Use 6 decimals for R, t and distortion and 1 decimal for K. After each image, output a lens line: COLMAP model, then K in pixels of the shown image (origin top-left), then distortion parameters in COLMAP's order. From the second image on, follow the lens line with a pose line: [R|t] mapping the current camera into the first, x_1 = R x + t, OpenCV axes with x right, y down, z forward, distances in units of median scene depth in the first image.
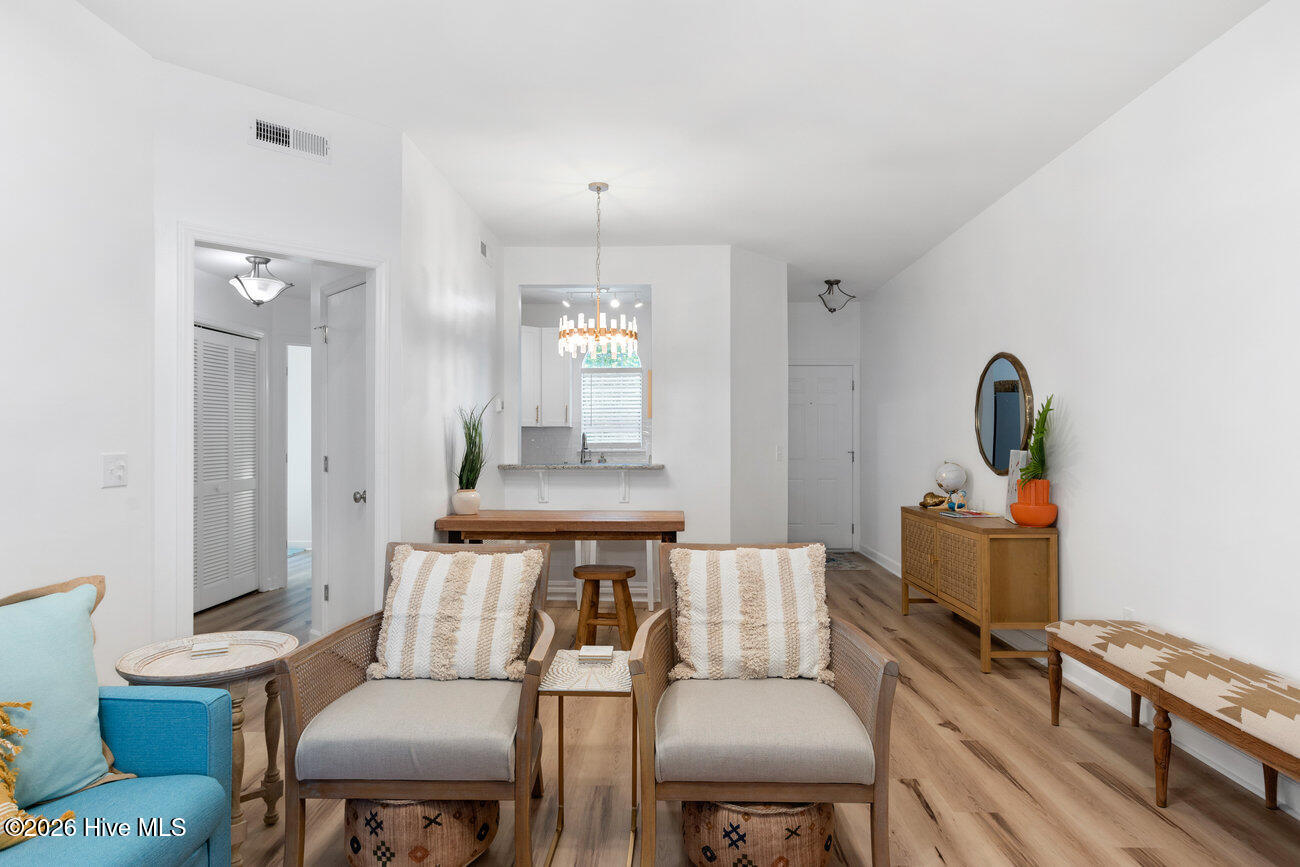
lens RADIAL K [[772.6, 0, 648.5], [0, 772.6, 432.6], [0, 0, 1]] dist [-0.006489, 0.001018]
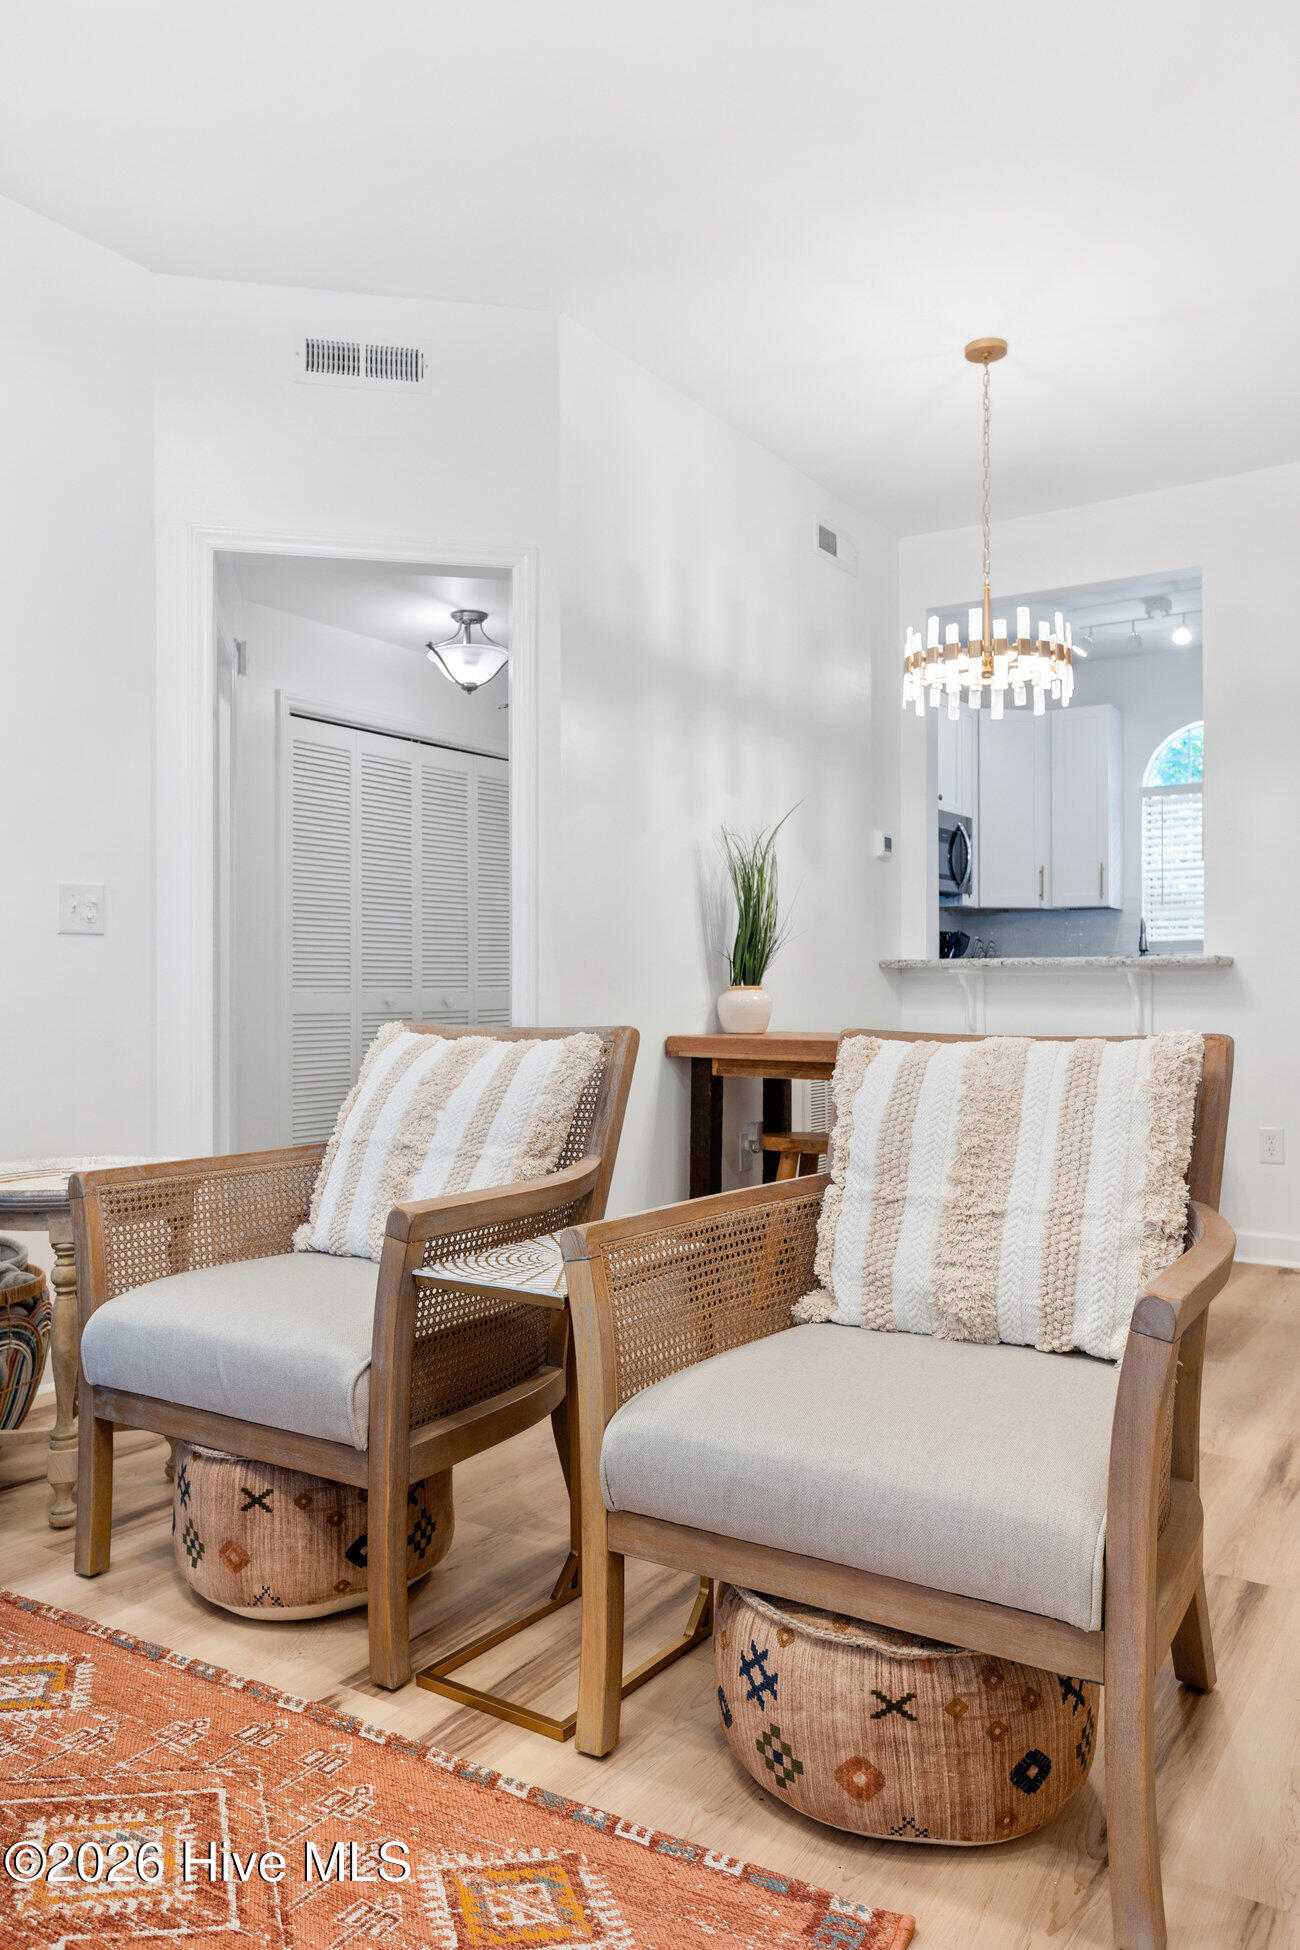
lens RADIAL K [[1397.2, 0, 648.2], [0, 1397.2, 981.4], [0, 0, 1]] dist [0.005015, -0.003905]
pose [[0.847029, -0.004122, -0.531530, 0.408525], [0.003978, 0.999991, -0.001414, 0.135025], [0.531531, -0.000917, 0.847038, 0.296932]]
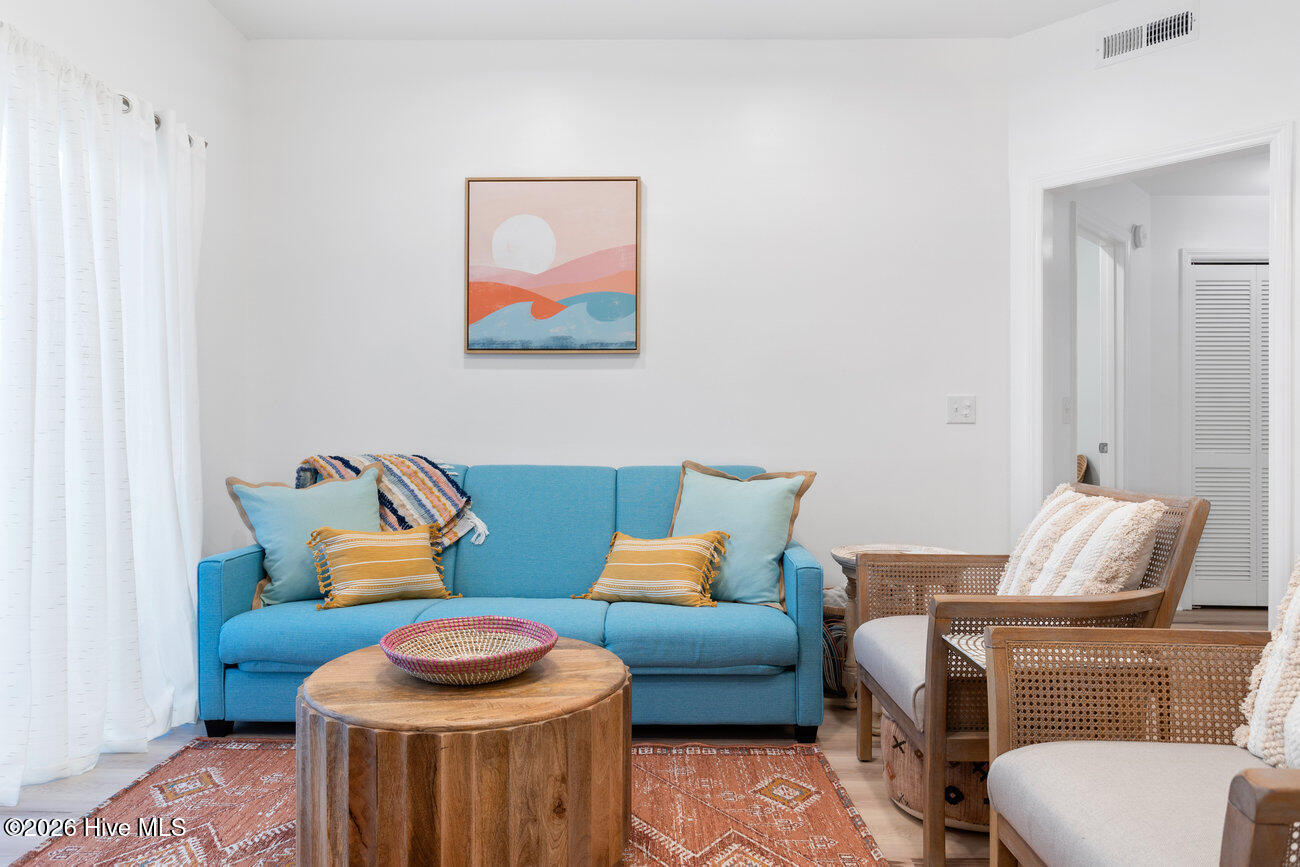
lens RADIAL K [[811.9, 0, 648.1], [0, 811.9, 436.4], [0, 0, 1]] dist [-0.018527, 0.000650]
pose [[-0.009028, 0.001623, -0.999958, 0.653679], [0.002096, 0.999997, 0.001604, 0.103983], [0.999957, -0.002081, -0.009031, 0.623298]]
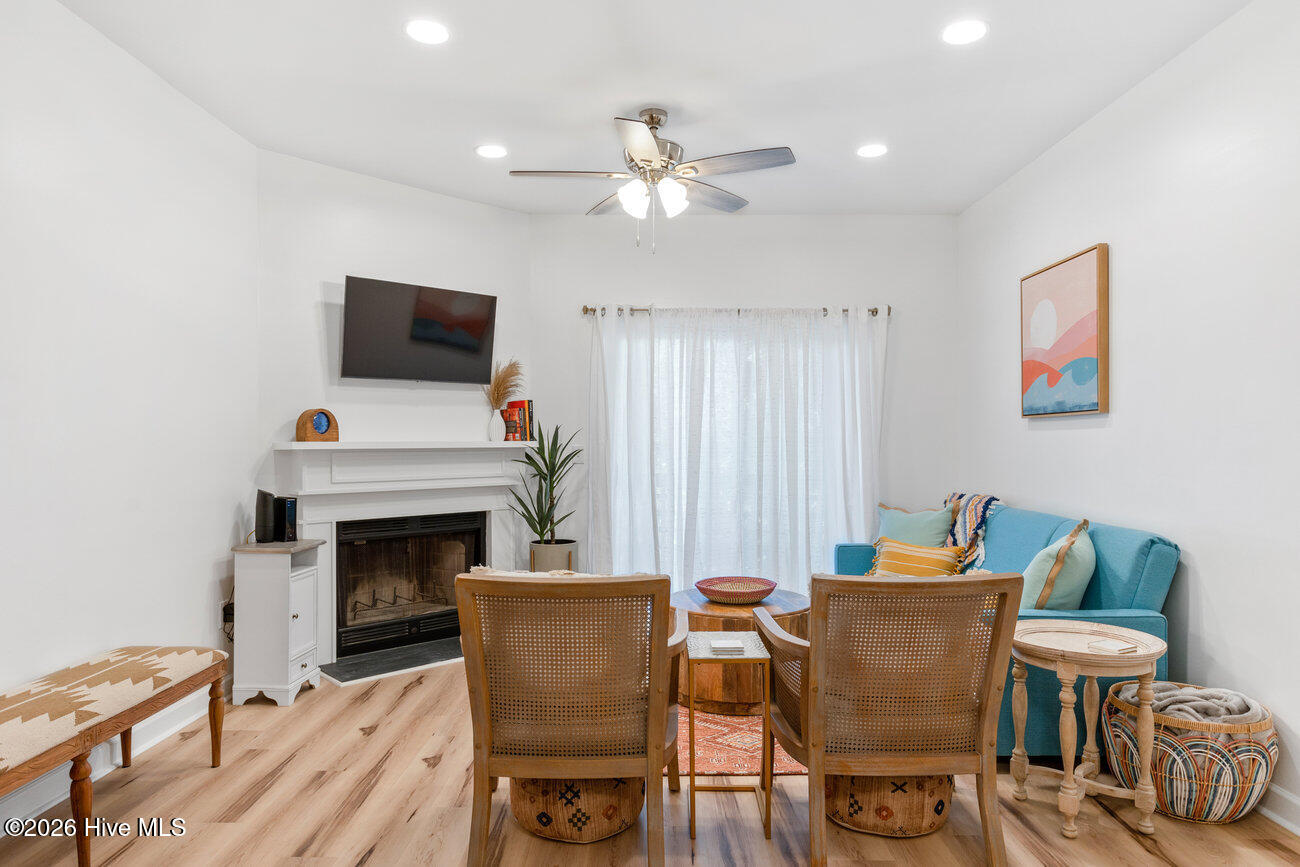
lens RADIAL K [[815.8, 0, 647.9], [0, 815.8, 435.0], [0, 0, 1]] dist [0.000954, 0.000061]
pose [[-0.999647, 0.002981, -0.026408, 0.067593], [0.003572, 0.999744, -0.022359, 0.027648], [0.026335, -0.022445, -0.999401, 2.160774]]
